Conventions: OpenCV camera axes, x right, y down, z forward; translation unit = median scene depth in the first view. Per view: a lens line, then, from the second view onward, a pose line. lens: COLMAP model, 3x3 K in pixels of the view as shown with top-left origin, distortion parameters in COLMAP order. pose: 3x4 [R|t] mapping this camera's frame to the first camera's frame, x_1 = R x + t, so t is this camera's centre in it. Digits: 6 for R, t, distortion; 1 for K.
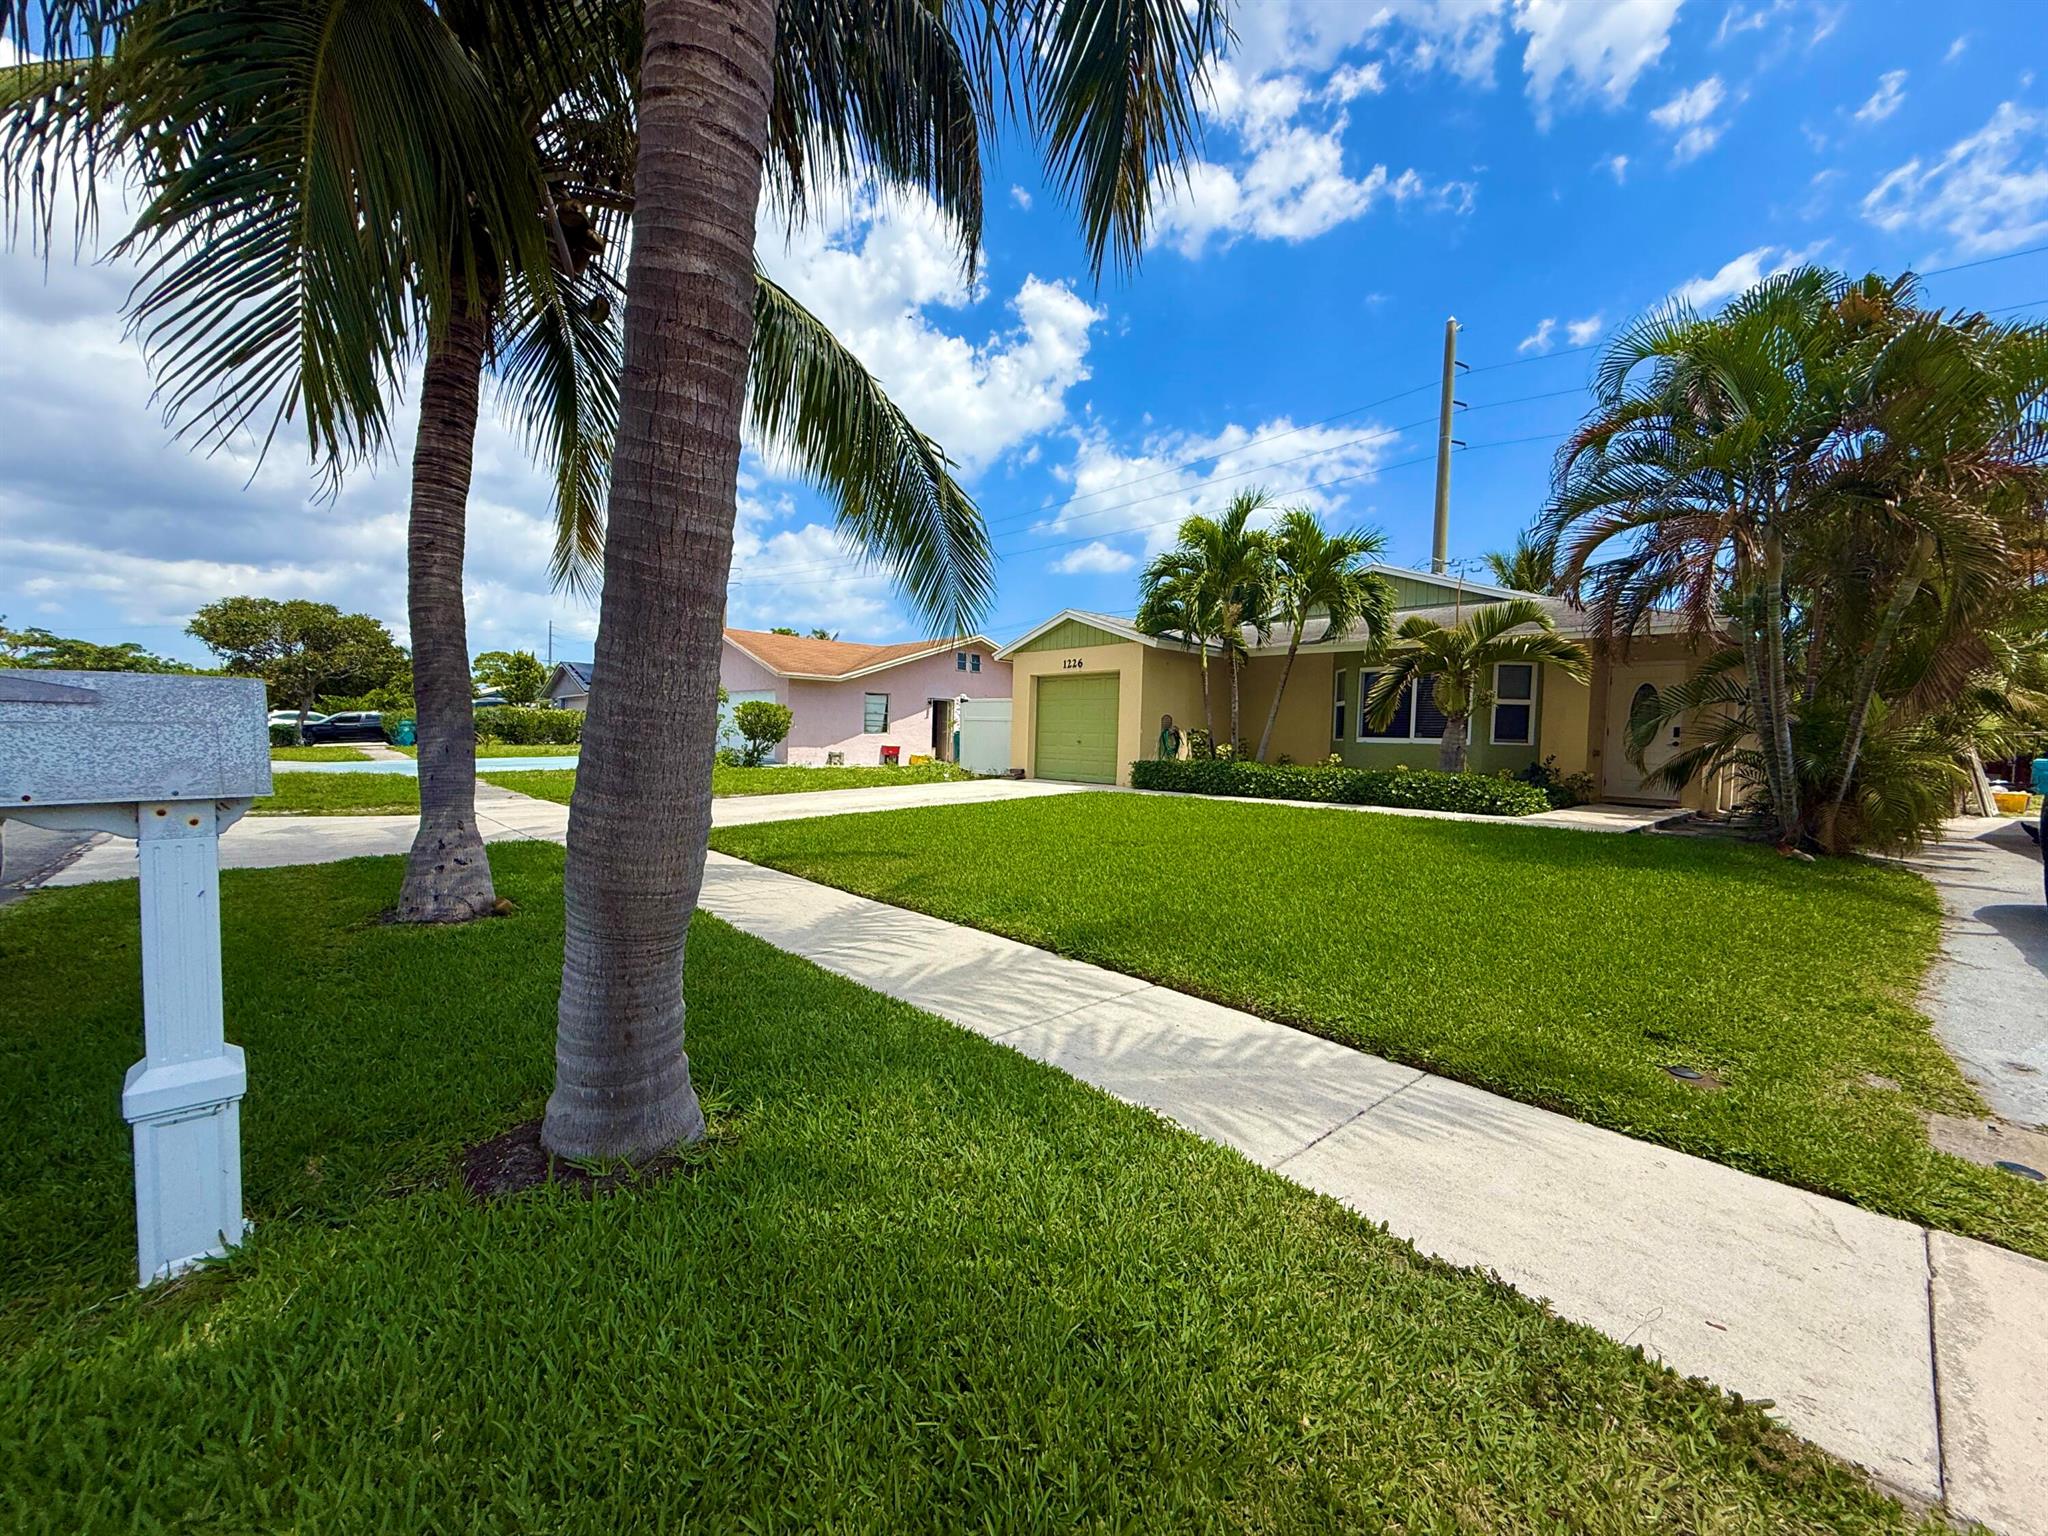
lens RADIAL K [[821.2, 0, 1016.0], [0, 821.2, 779.9], [0, 0, 1]] dist [0.006459, 0.000419]
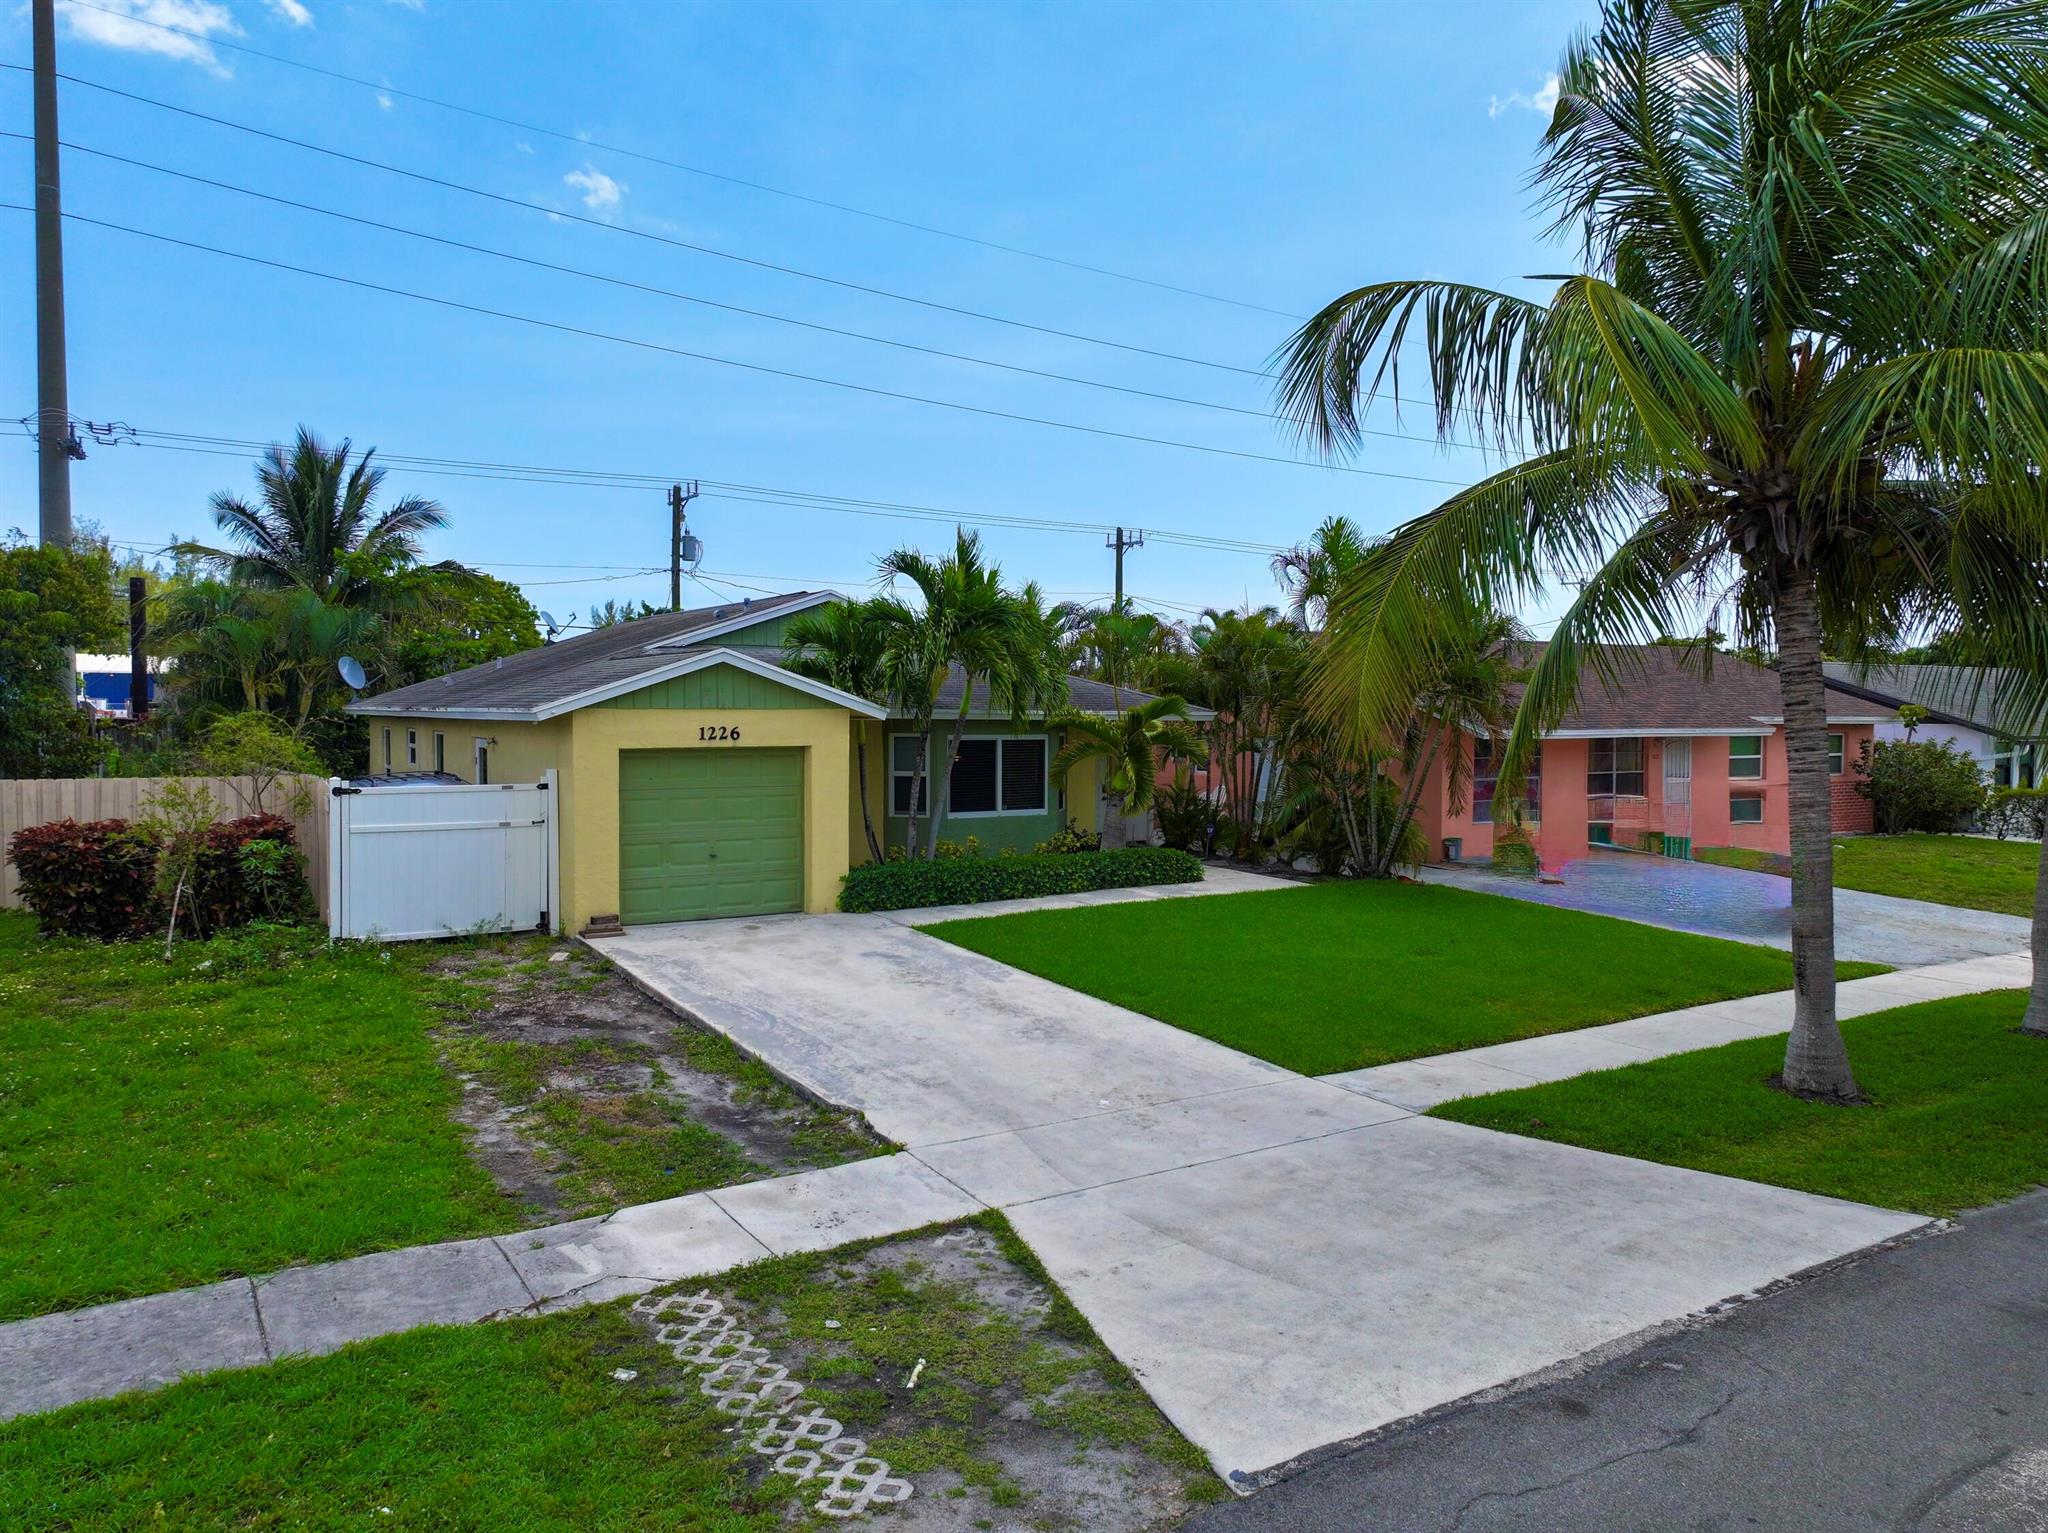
lens RADIAL K [[1437.8, 0, 1028.9], [0, 1437.8, 763.6], [0, 0, 1]] dist [-0.001302, 0.009060]
pose [[0.164269, -0.064106, 0.984330, -1.040847], [0.050910, 0.997107, 0.056442, -0.179505], [-0.985101, 0.040840, 0.167057, 0.624802]]
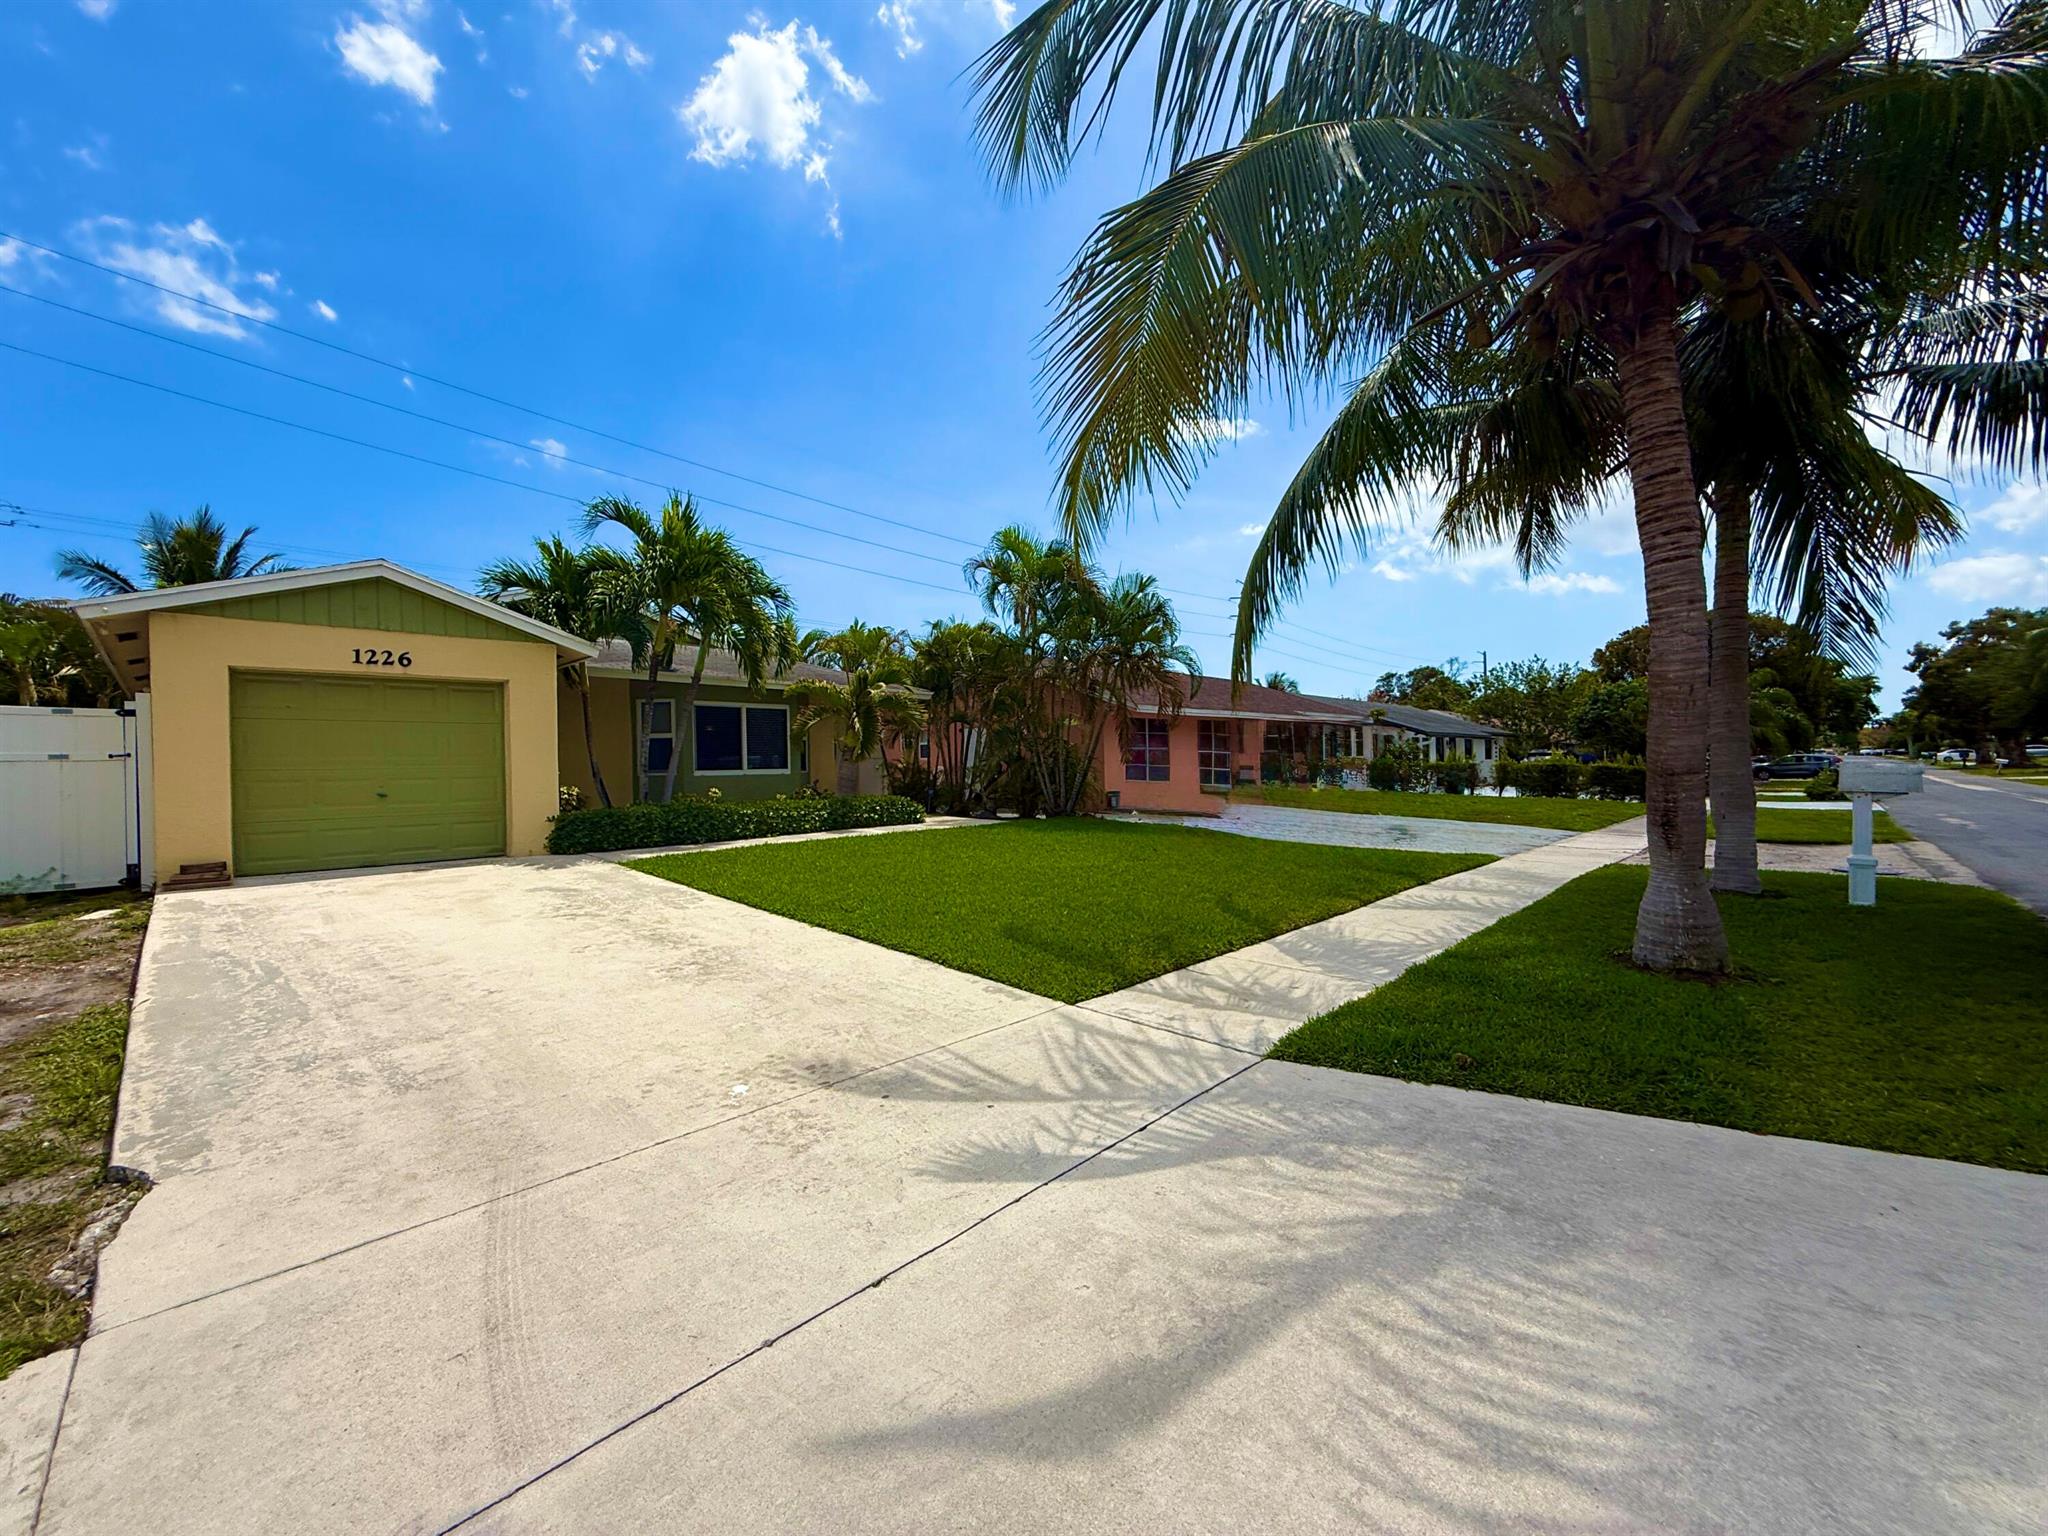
lens RADIAL K [[816.5, 0, 1020.7], [0, 816.5, 775.2], [0, 0, 1]] dist [0.000336, -0.000017]
pose [[-0.068351, -0.036932, 0.996977, -0.561682], [0.066126, 0.996949, 0.041465, -0.058677], [-0.995467, 0.068761, -0.065701, 0.645700]]
